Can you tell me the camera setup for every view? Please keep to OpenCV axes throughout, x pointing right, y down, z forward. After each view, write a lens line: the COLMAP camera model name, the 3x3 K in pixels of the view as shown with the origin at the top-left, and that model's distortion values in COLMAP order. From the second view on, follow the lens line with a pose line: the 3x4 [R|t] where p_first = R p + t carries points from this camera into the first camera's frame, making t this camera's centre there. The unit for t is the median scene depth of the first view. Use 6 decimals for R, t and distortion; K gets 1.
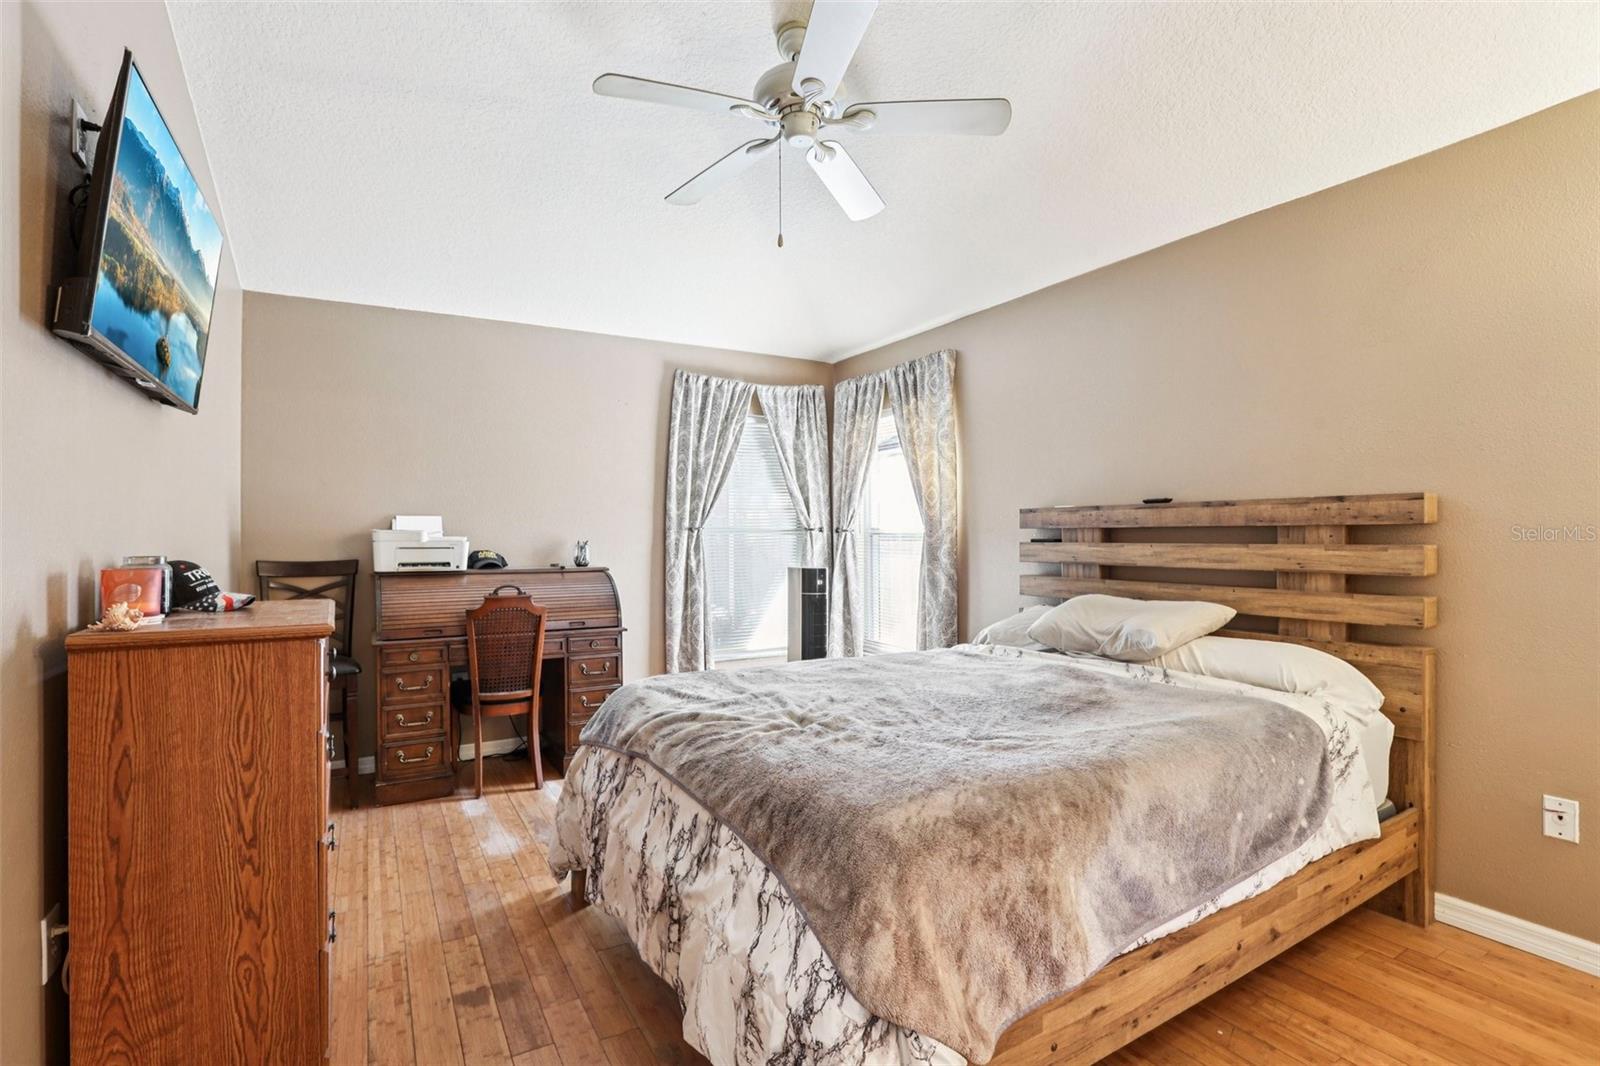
lens RADIAL K [[734.6, 0, 792.1], [0, 734.6, 533.0], [0, 0, 1]] dist [-0.056978, 0.020984]
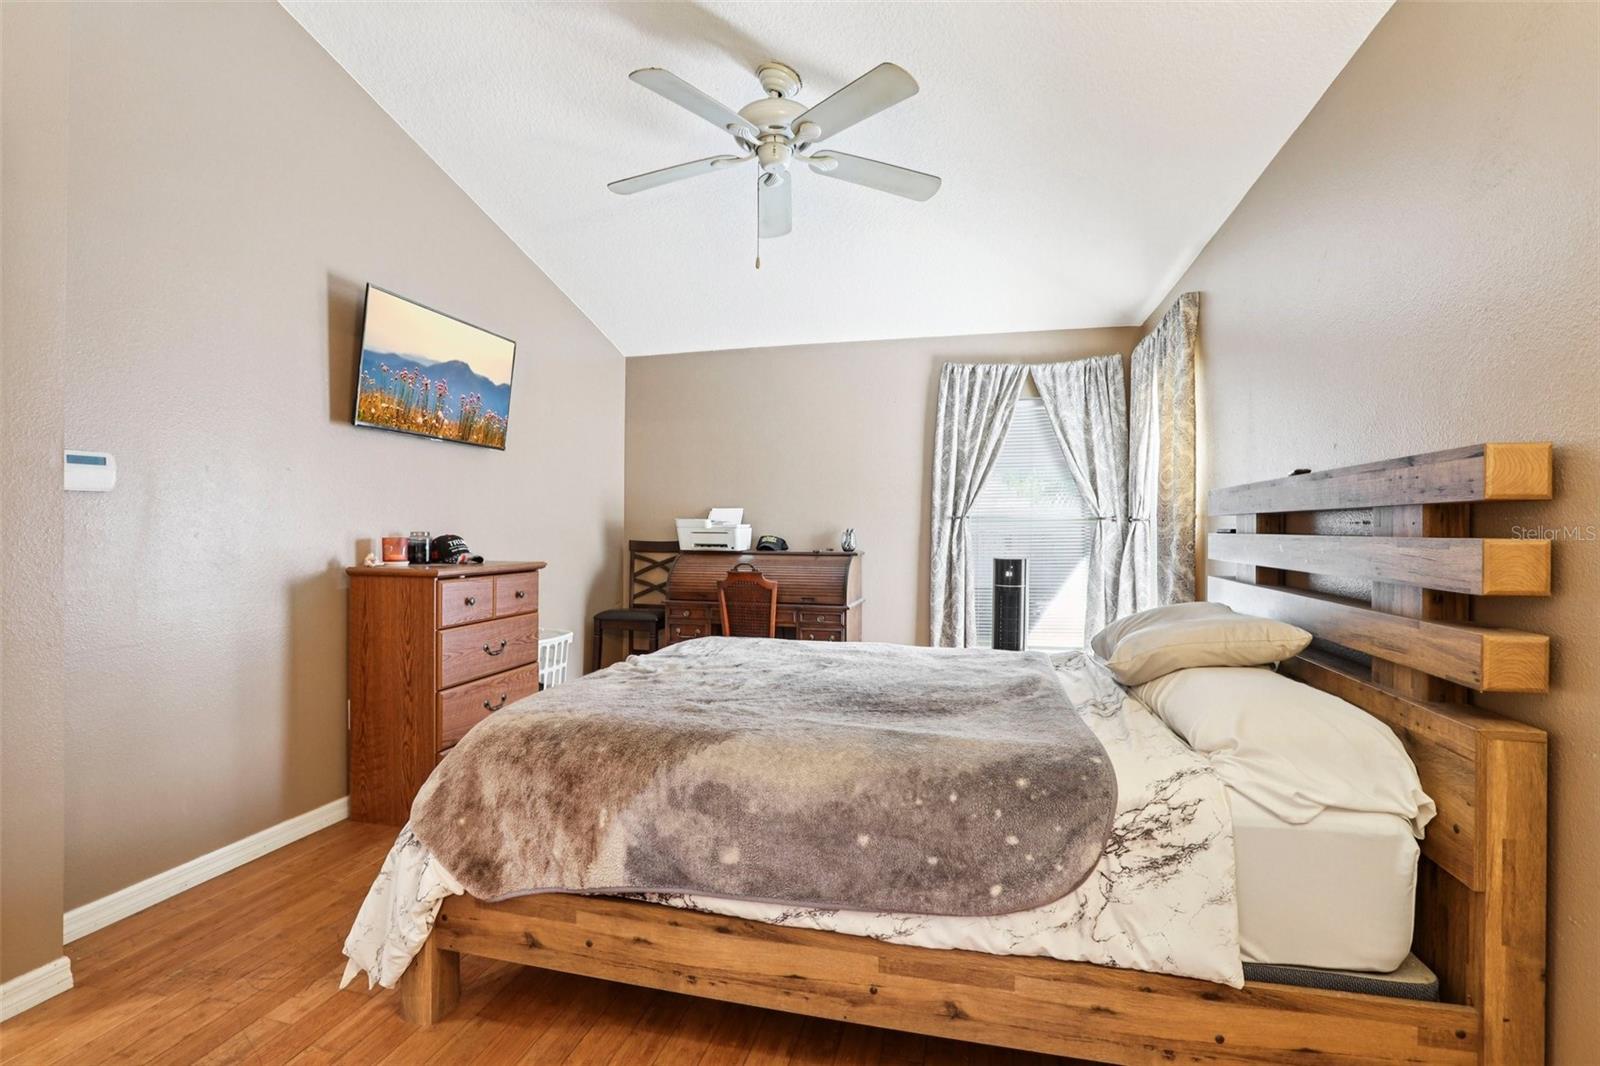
lens RADIAL K [[753.6, 0, 793.3], [0, 753.6, 526.3], [0, 0, 1]] dist [-0.064193, 0.026736]
pose [[0.710310, 0.004265, -0.703876, 0.665913], [-0.003160, 0.999991, 0.002871, 0.005573], [0.703882, 0.000185, 0.710317, 0.161722]]
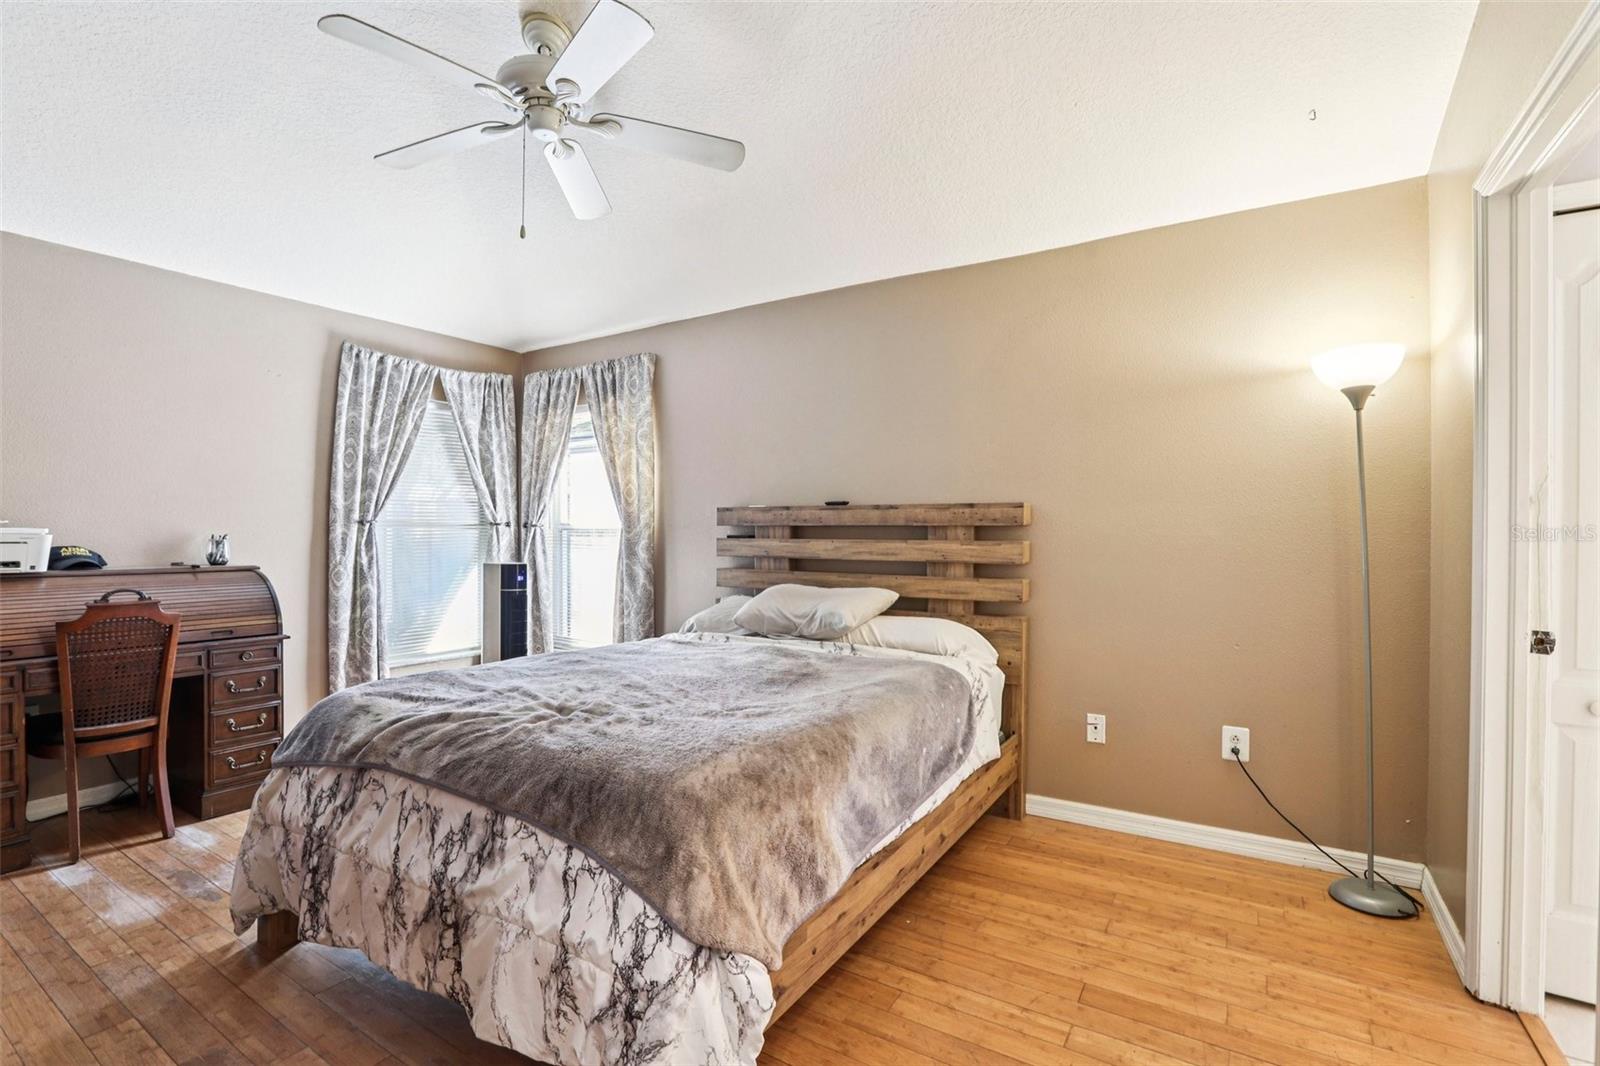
lens RADIAL K [[734.5, 0, 792.8], [0, 734.5, 535.2], [0, 0, 1]] dist [-0.066072, 0.031890]
pose [[0.891349, 0.005591, 0.453283, -0.102168], [-0.009125, 0.999943, 0.005609, 0.001336], [-0.453226, -0.009136, 0.891349, -0.033483]]
